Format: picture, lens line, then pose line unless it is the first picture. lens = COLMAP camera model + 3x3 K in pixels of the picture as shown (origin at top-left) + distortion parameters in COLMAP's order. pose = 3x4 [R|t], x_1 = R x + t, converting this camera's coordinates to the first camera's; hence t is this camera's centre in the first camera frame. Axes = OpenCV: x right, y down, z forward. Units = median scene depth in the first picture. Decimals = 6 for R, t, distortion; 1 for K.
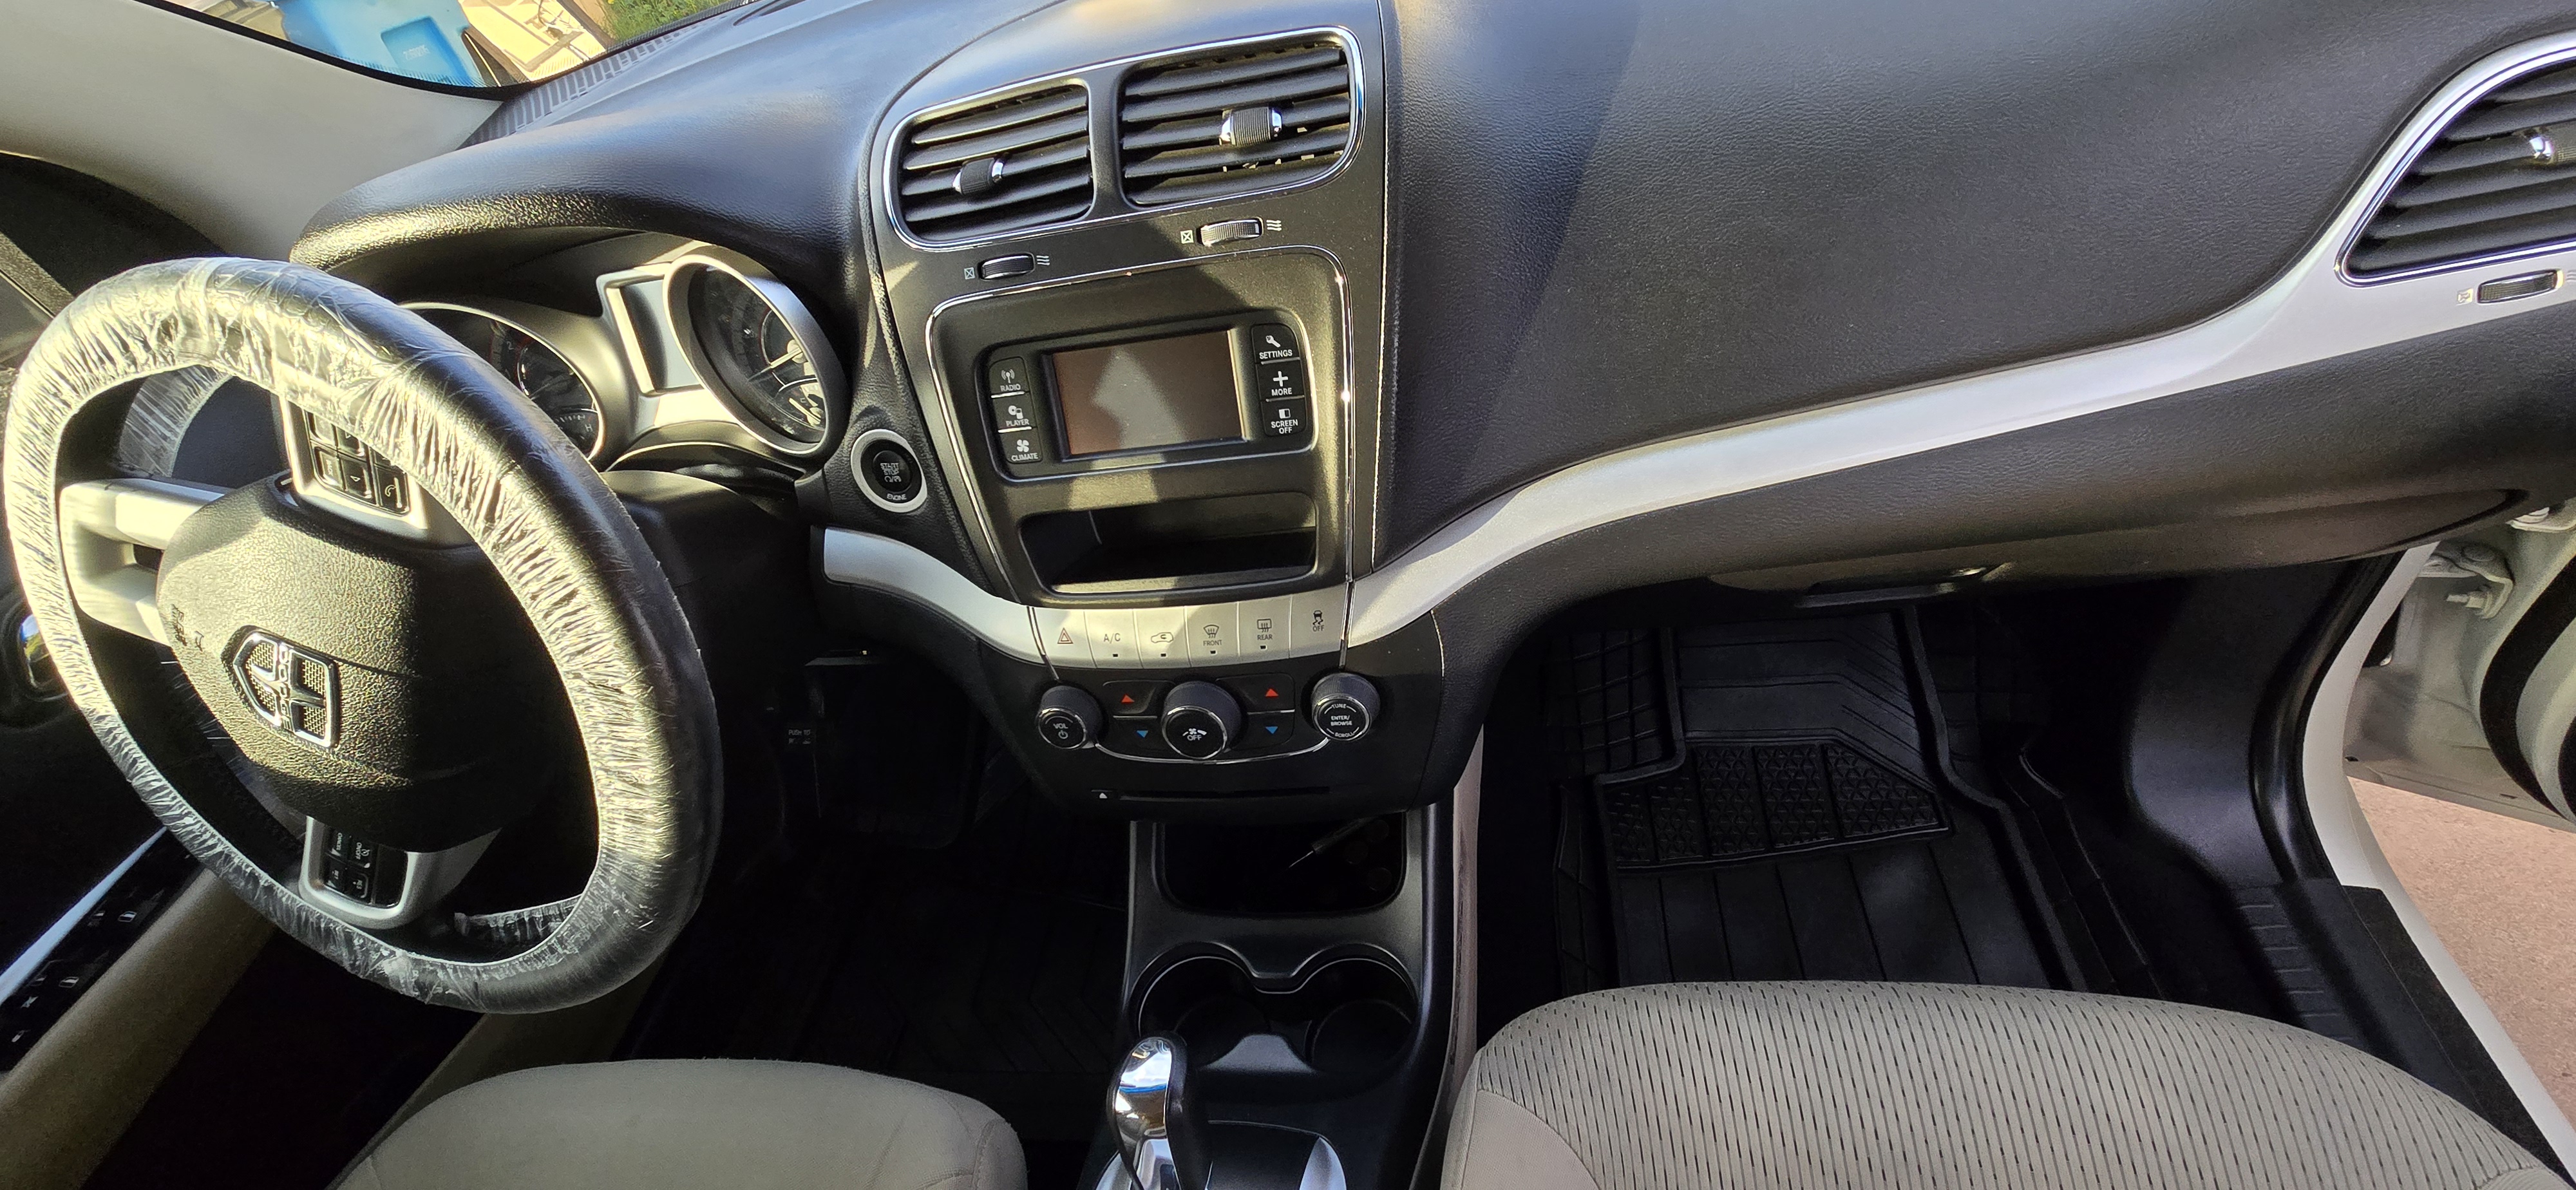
lens RADIAL K [[998.6, 0, 1288.0], [0, 998.6, 595.0], [0, 0, 1]] dist [0.000503, 0.000058]
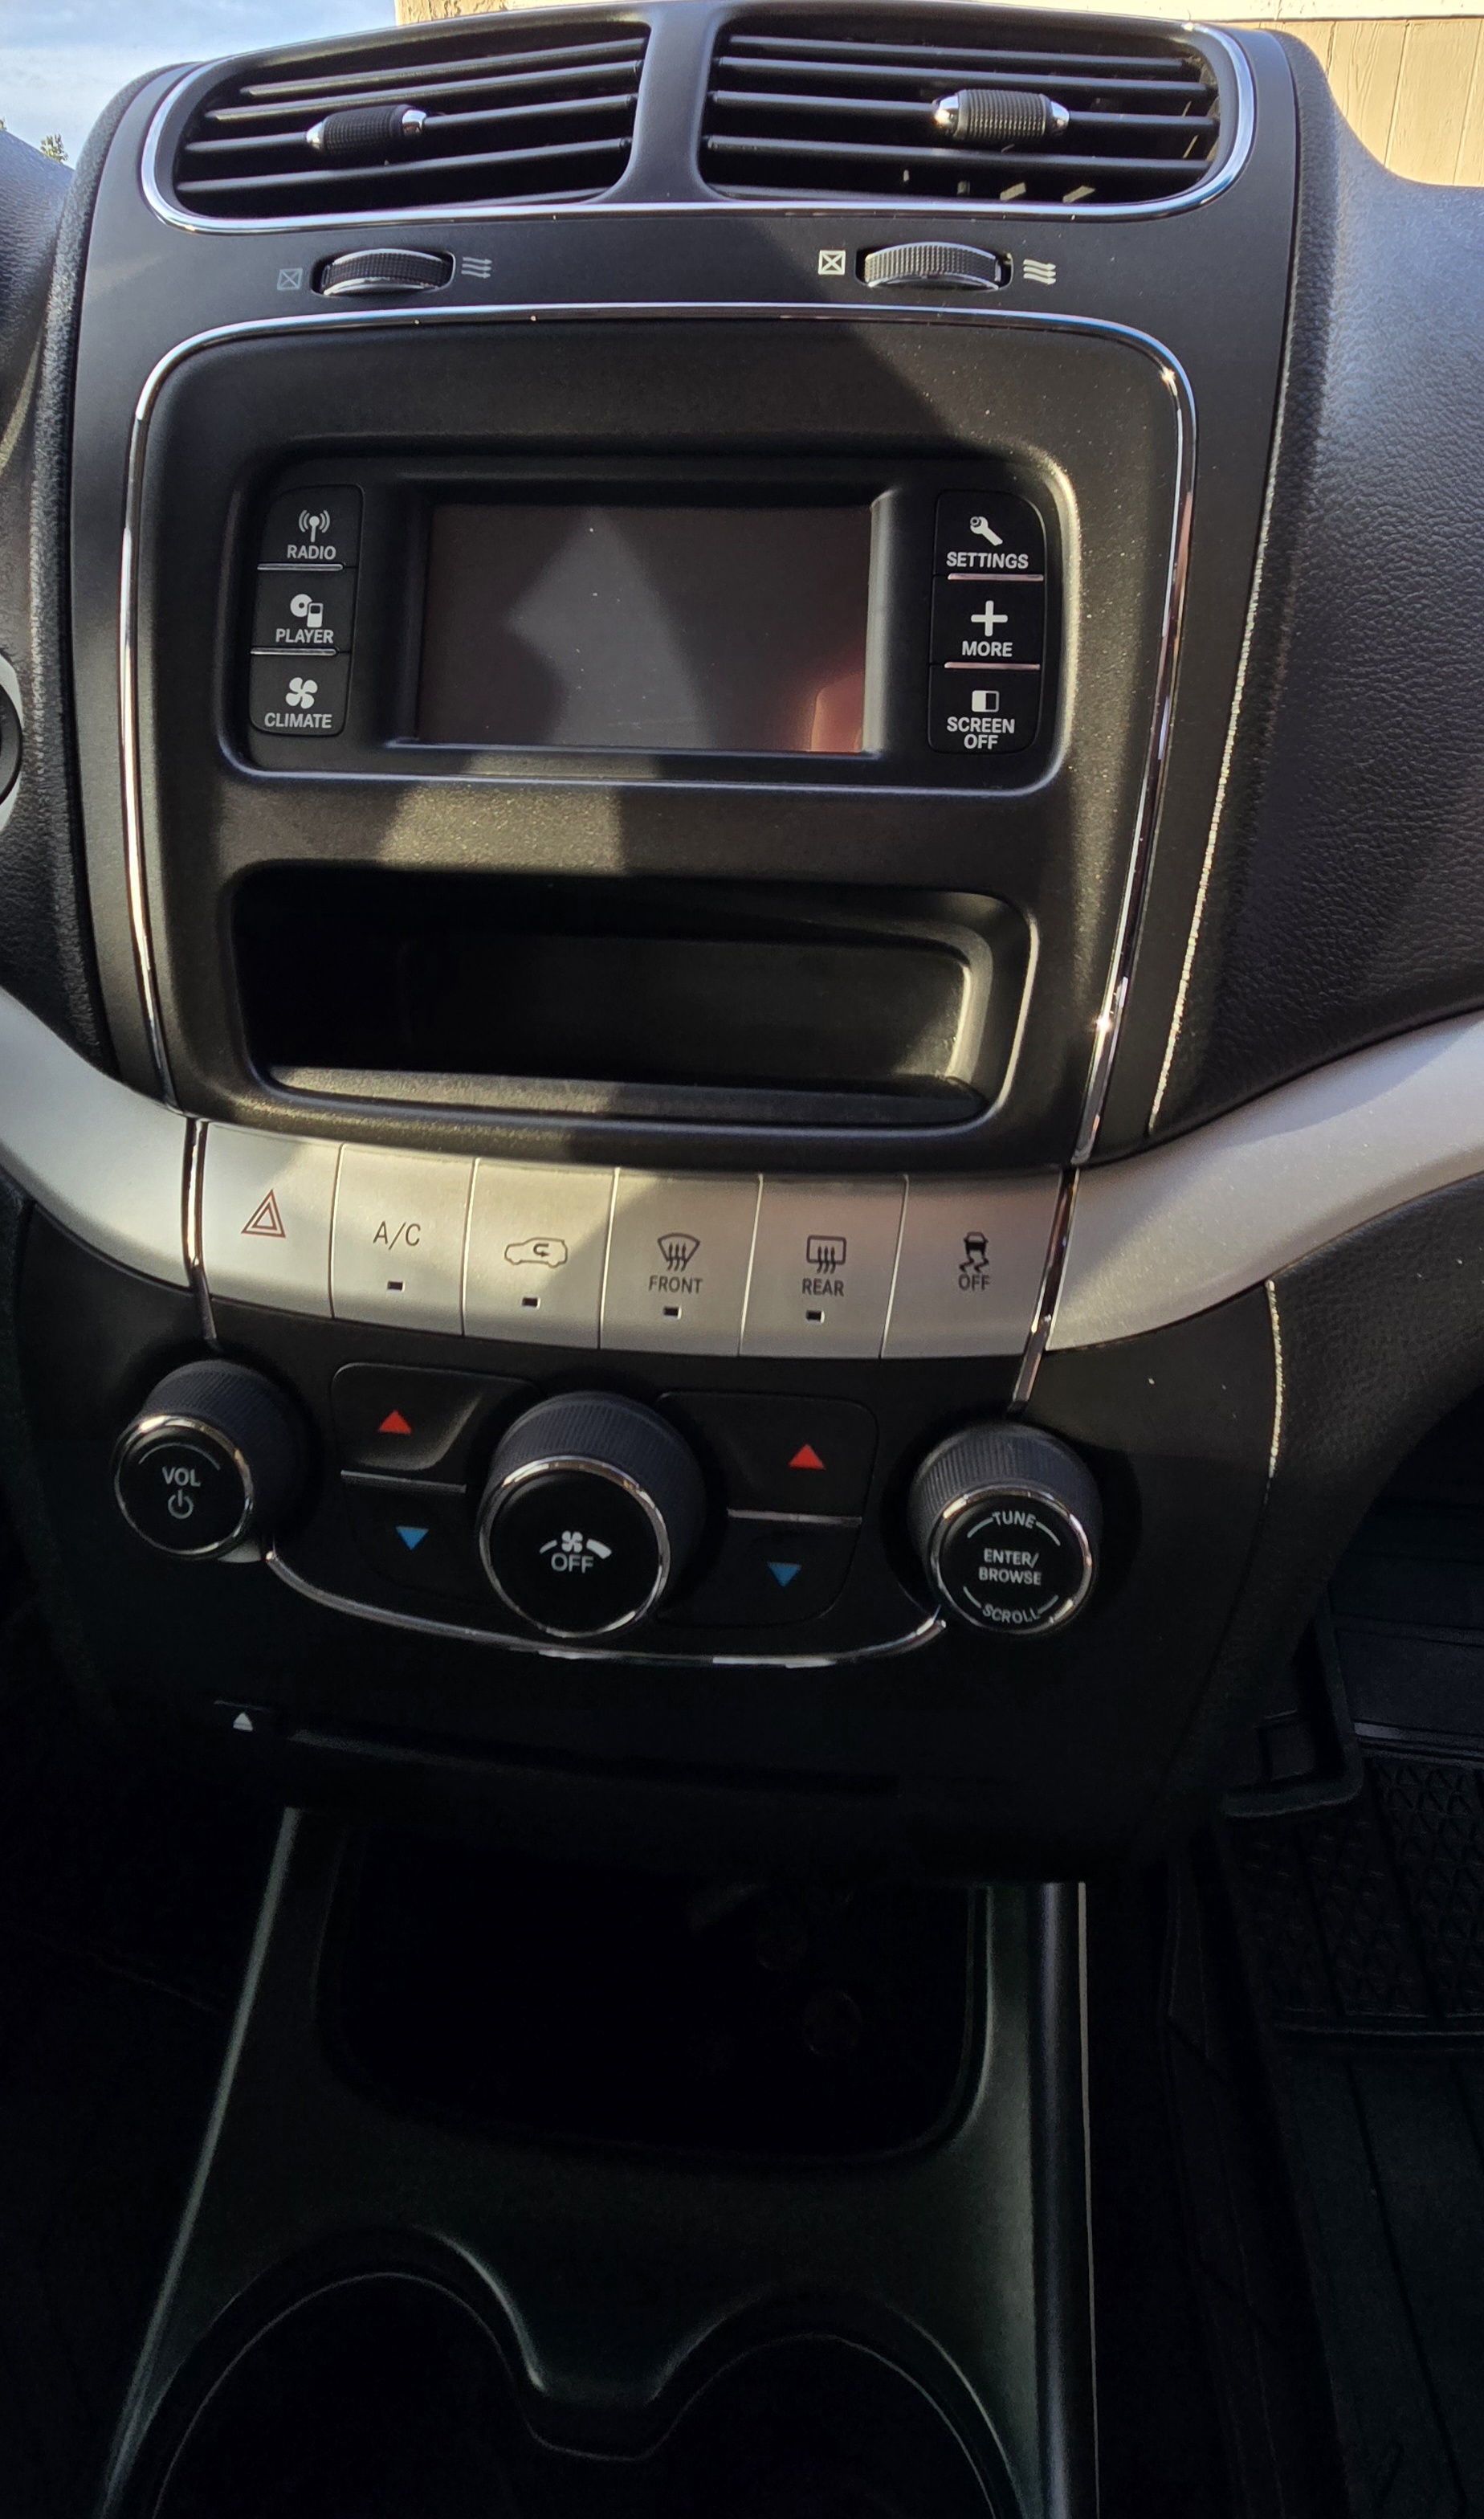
lens RADIAL K [[1215.0, 0, 742.8], [0, 1215.0, 983.3], [0, 0, 1]] dist [0.004476, 0.000587]
pose [[0.978938, 0.184600, 0.087201, -0.111096], [-0.140626, 0.919336, -0.367487, 0.107411], [-0.148005, 0.347484, 0.925932, 0.549910]]
